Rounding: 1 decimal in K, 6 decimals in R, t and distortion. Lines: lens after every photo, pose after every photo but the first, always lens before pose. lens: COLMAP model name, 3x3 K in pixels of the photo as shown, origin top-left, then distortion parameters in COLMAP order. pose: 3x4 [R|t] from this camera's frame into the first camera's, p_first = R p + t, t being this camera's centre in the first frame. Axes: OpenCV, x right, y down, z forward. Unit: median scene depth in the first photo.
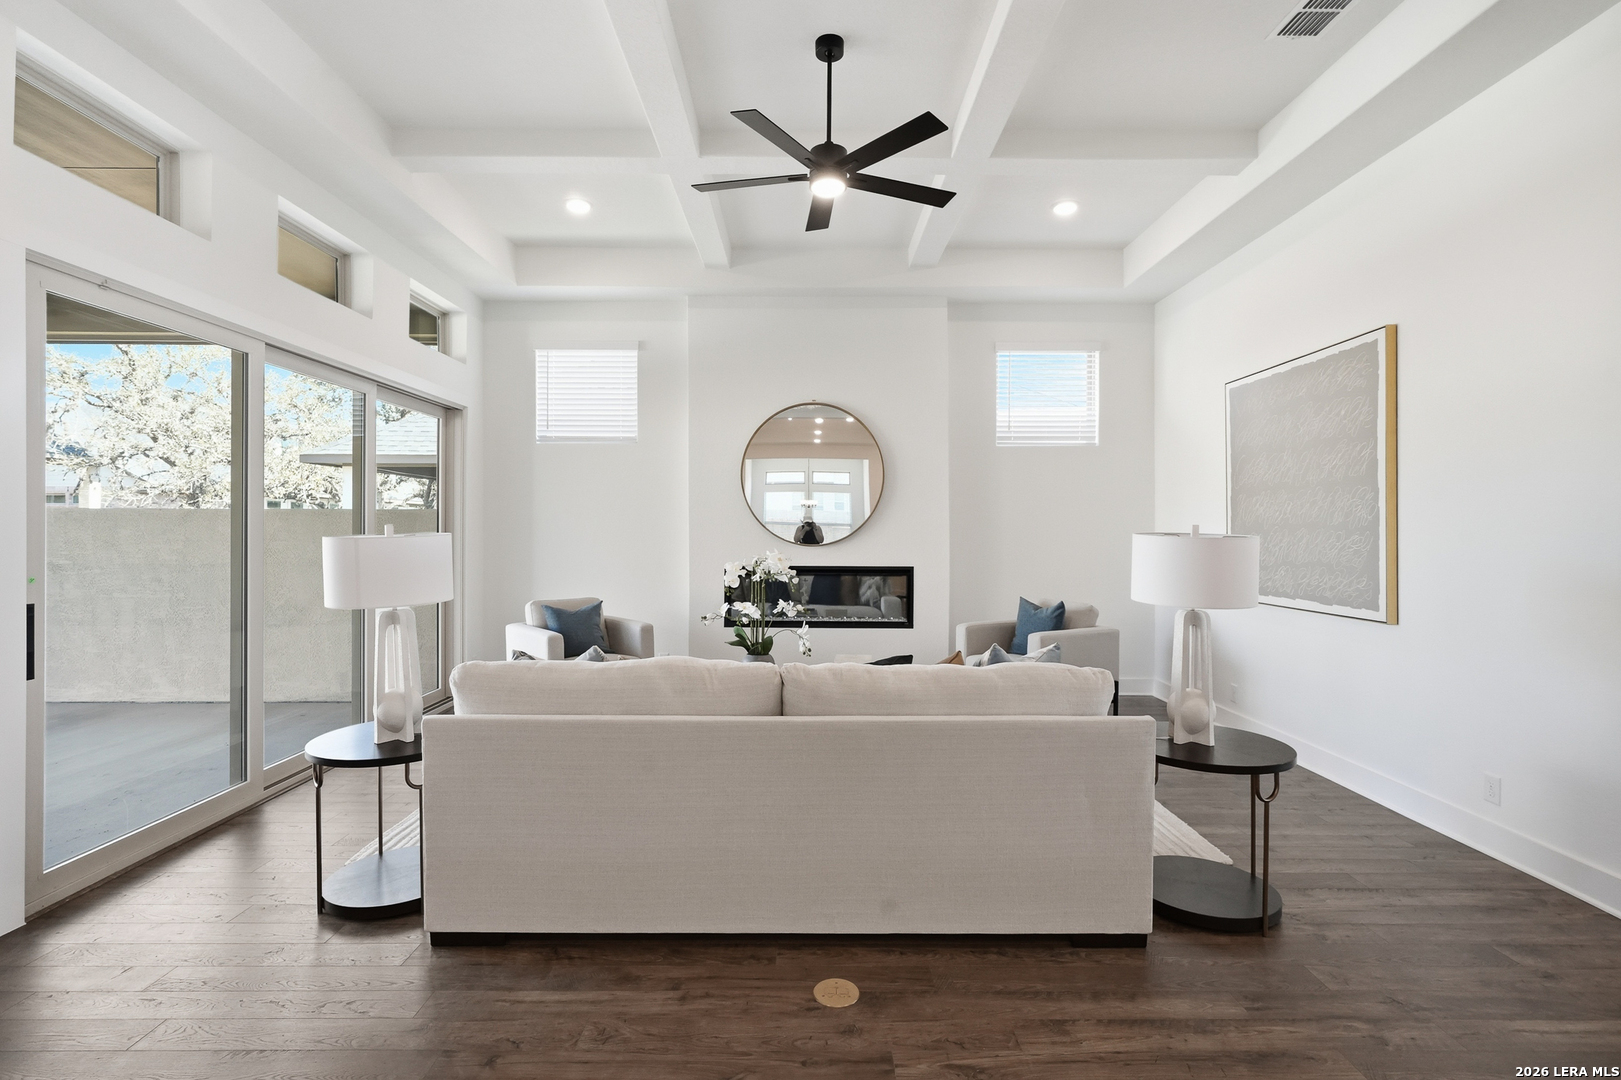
lens RADIAL K [[767.0, 0, 810.3], [0, 767.0, 530.9], [0, 0, 1]] dist [-0.010226, 0.005624]
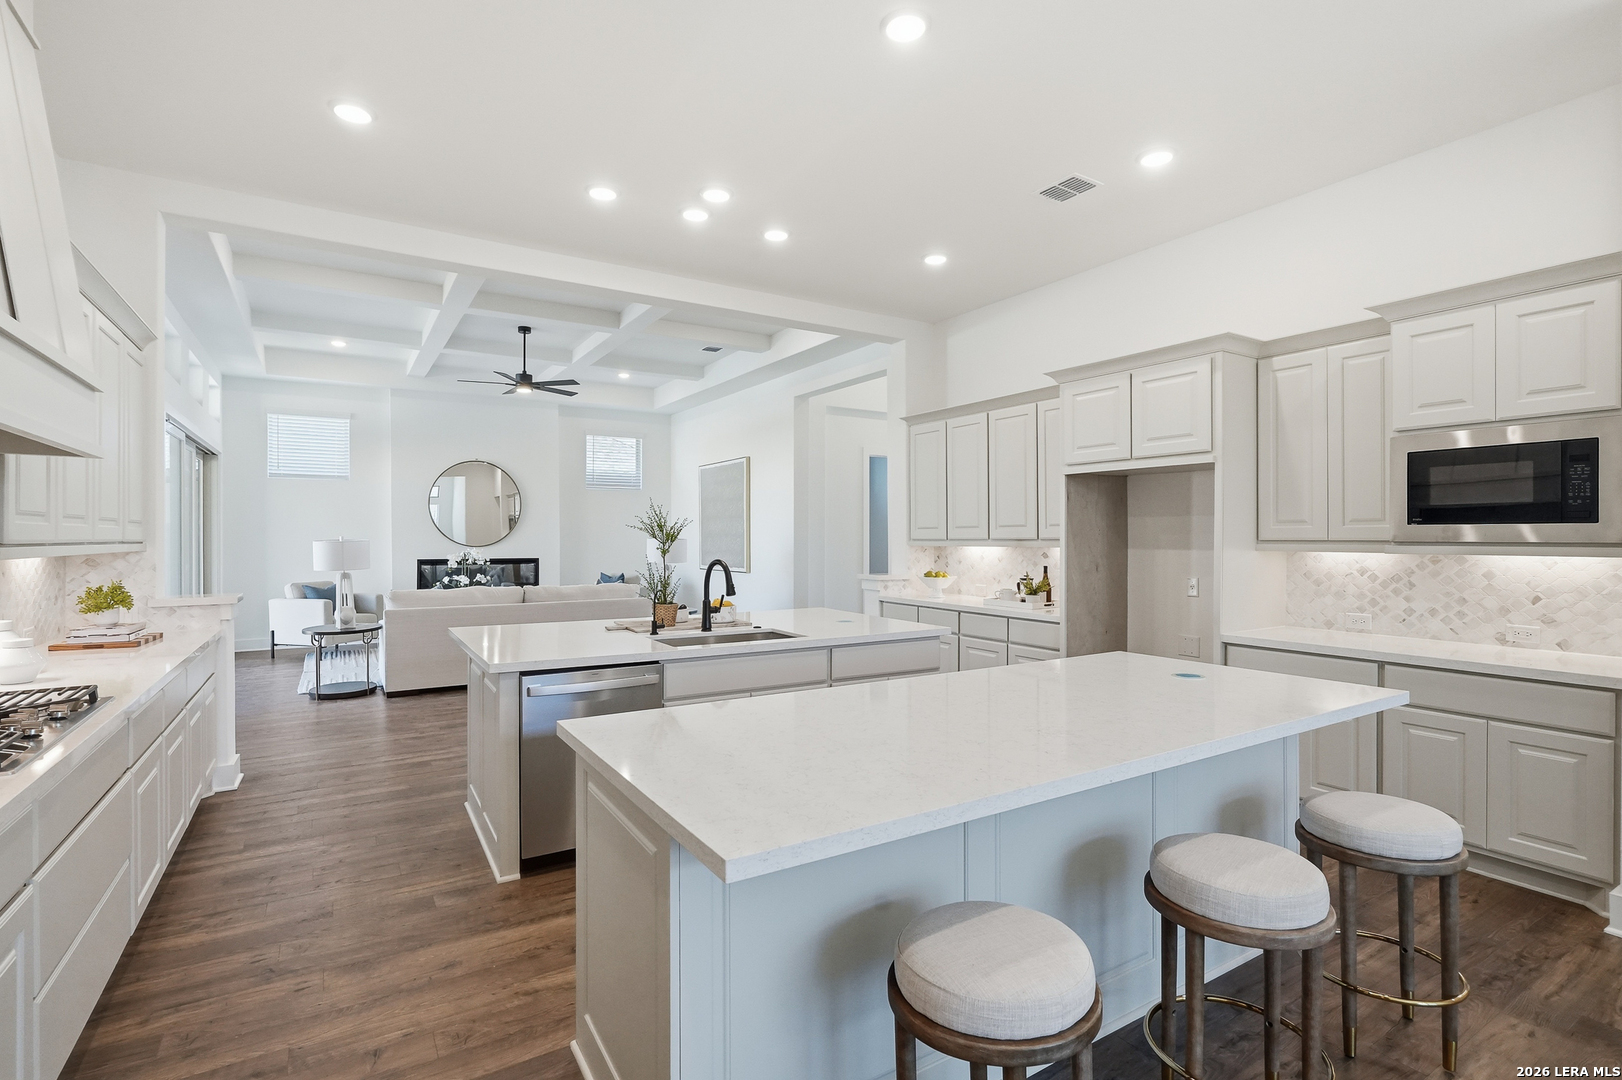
lens RADIAL K [[770.3, 0, 809.4], [0, 770.3, 536.2], [0, 0, 1]] dist [0.001735, 0.001212]
pose [[0.848617, -0.004074, 0.528992, -0.307094], [0.004225, 0.999991, 0.000923, -0.001432], [-0.528991, 0.001452, 0.848626, -0.919946]]
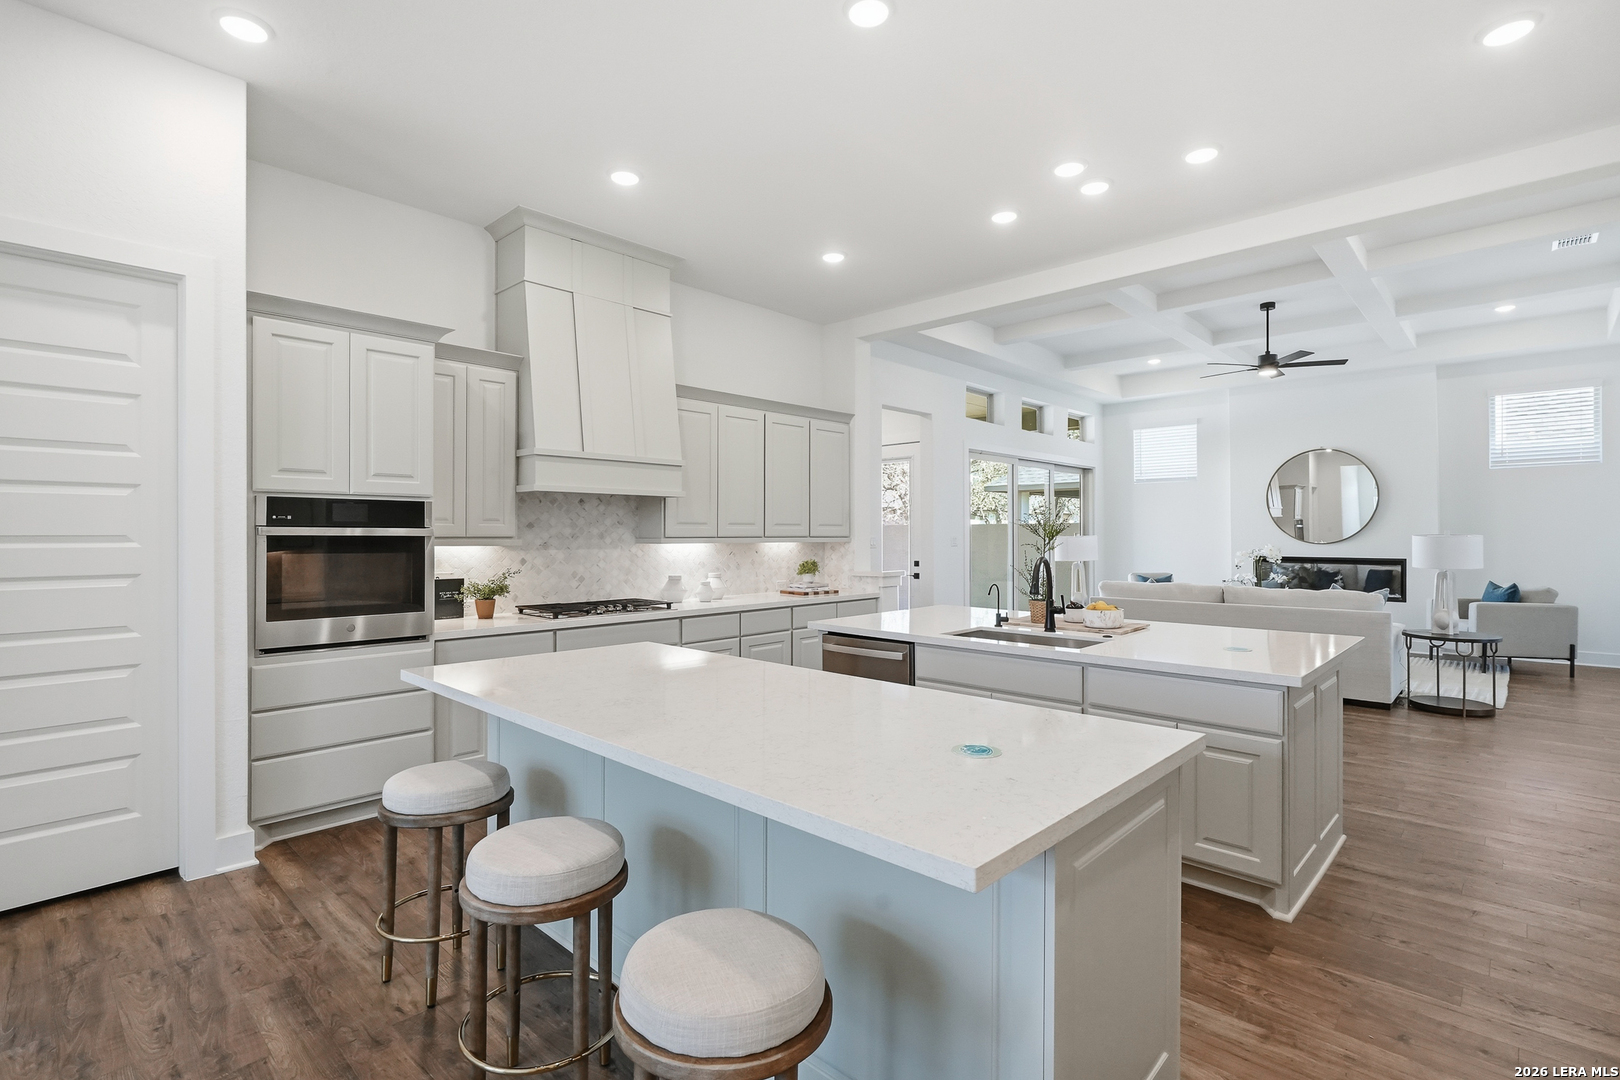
lens RADIAL K [[772.4, 0, 805.1], [0, 772.4, 527.9], [0, 0, 1]] dist [-0.002206, 0.000522]
pose [[0.724237, -0.010812, -0.689466, 0.358867], [0.004270, 0.999928, -0.011196, 0.001525], [0.689538, 0.005164, 0.724232, -0.910693]]
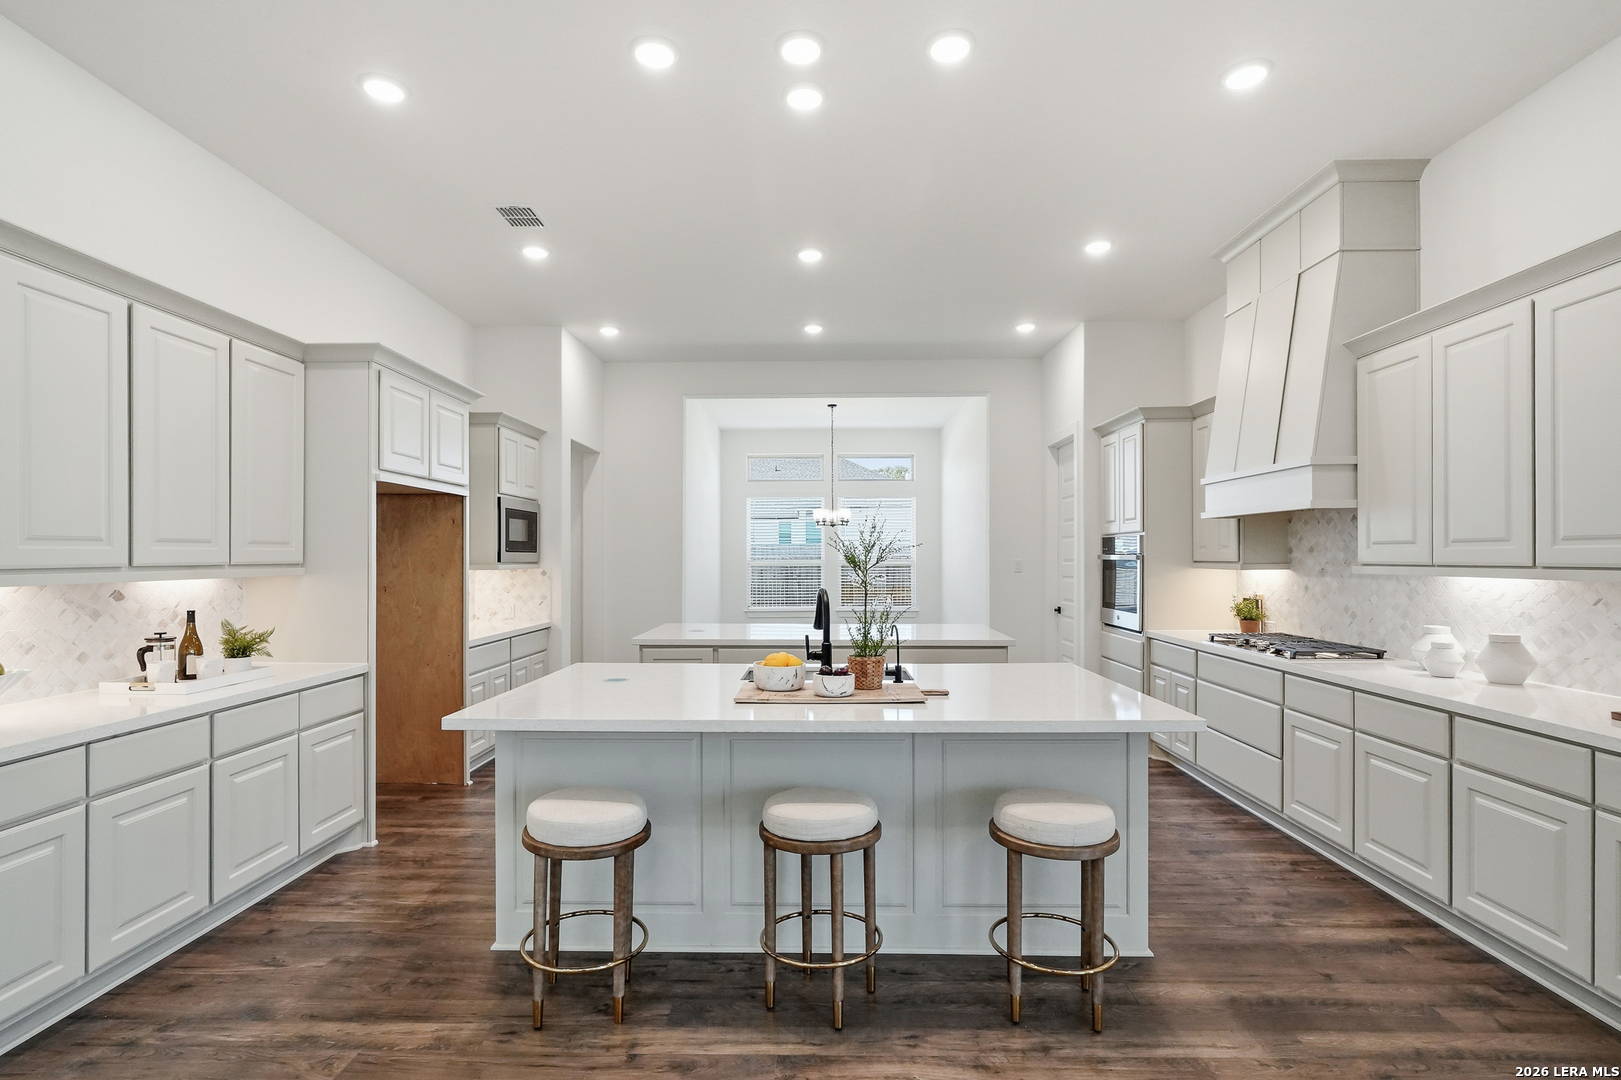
lens RADIAL K [[762.9, 0, 804.9], [0, 762.9, 556.2], [0, 0, 1]] dist [-0.003292, 0.000071]
pose [[-0.999660, -0.003342, 0.025872, 0.016510], [-0.003376, 0.999993, -0.001269, -0.002902], [-0.025868, -0.001356, -0.999664, 0.383776]]
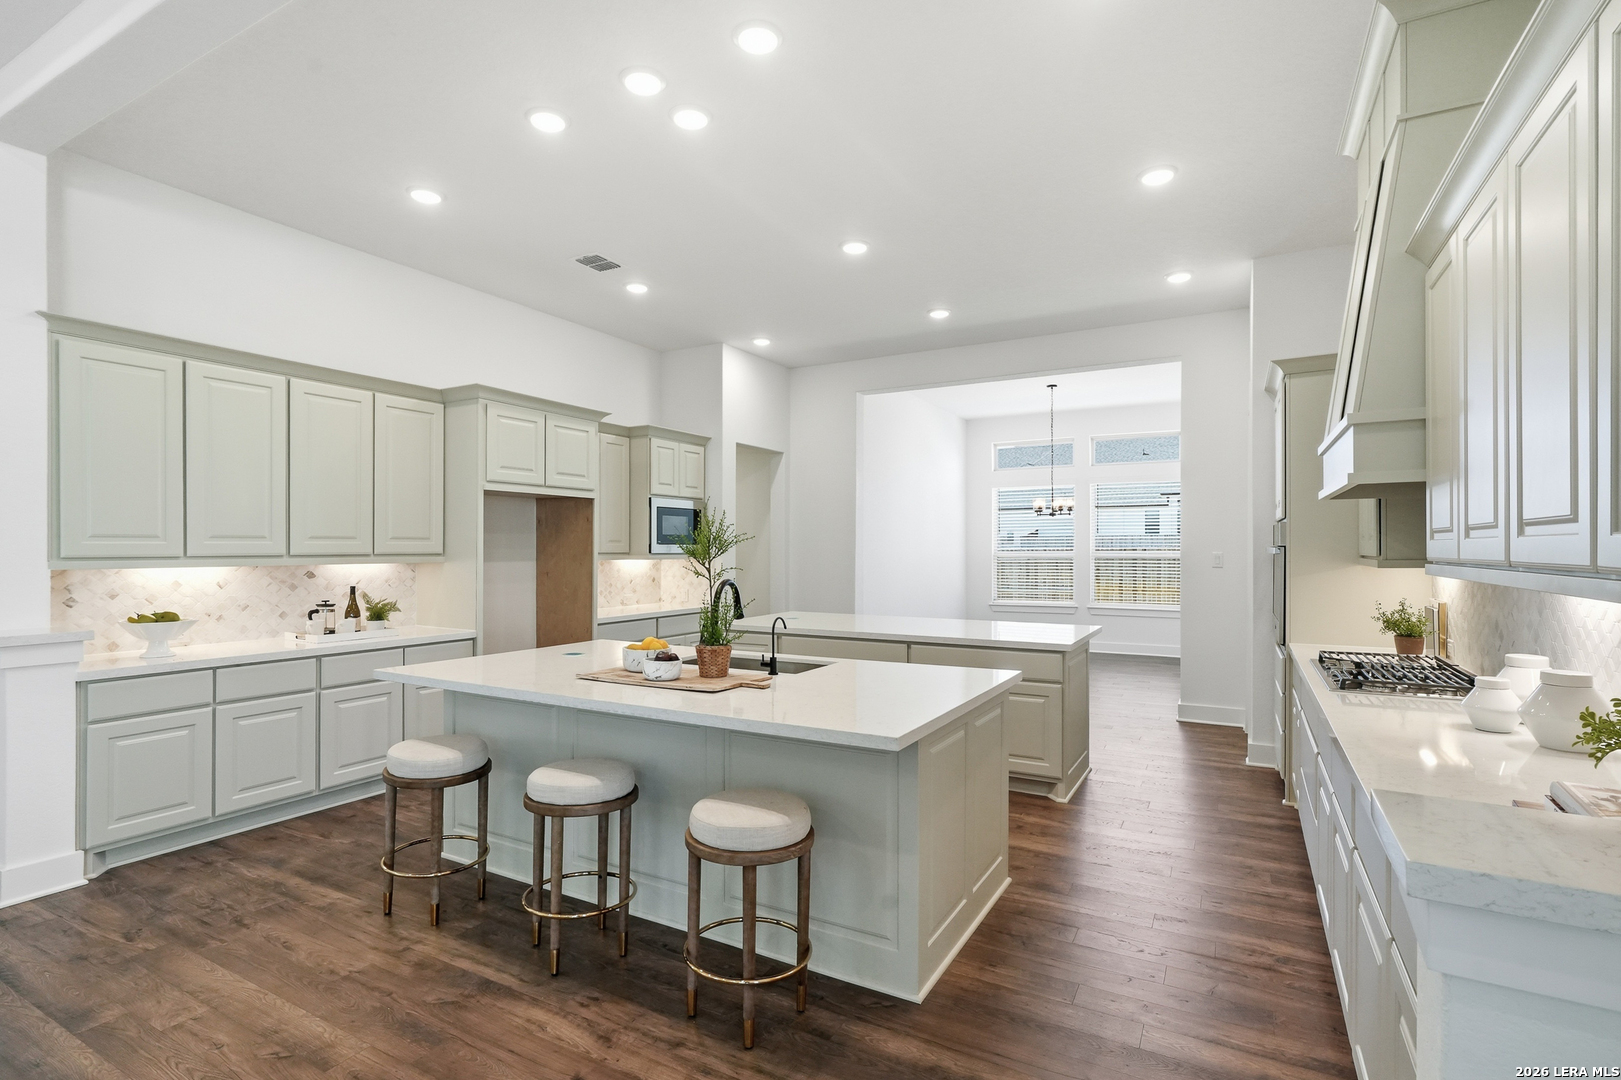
lens RADIAL K [[762.2, 0, 811.1], [0, 762.2, 546.2], [0, 0, 1]] dist [-0.005083, 0.001587]
pose [[-0.874466, -0.003609, 0.485073, -0.353698], [-0.004520, 0.999990, -0.000709, -0.005919], [-0.485065, -0.002813, -0.874474, 0.295464]]
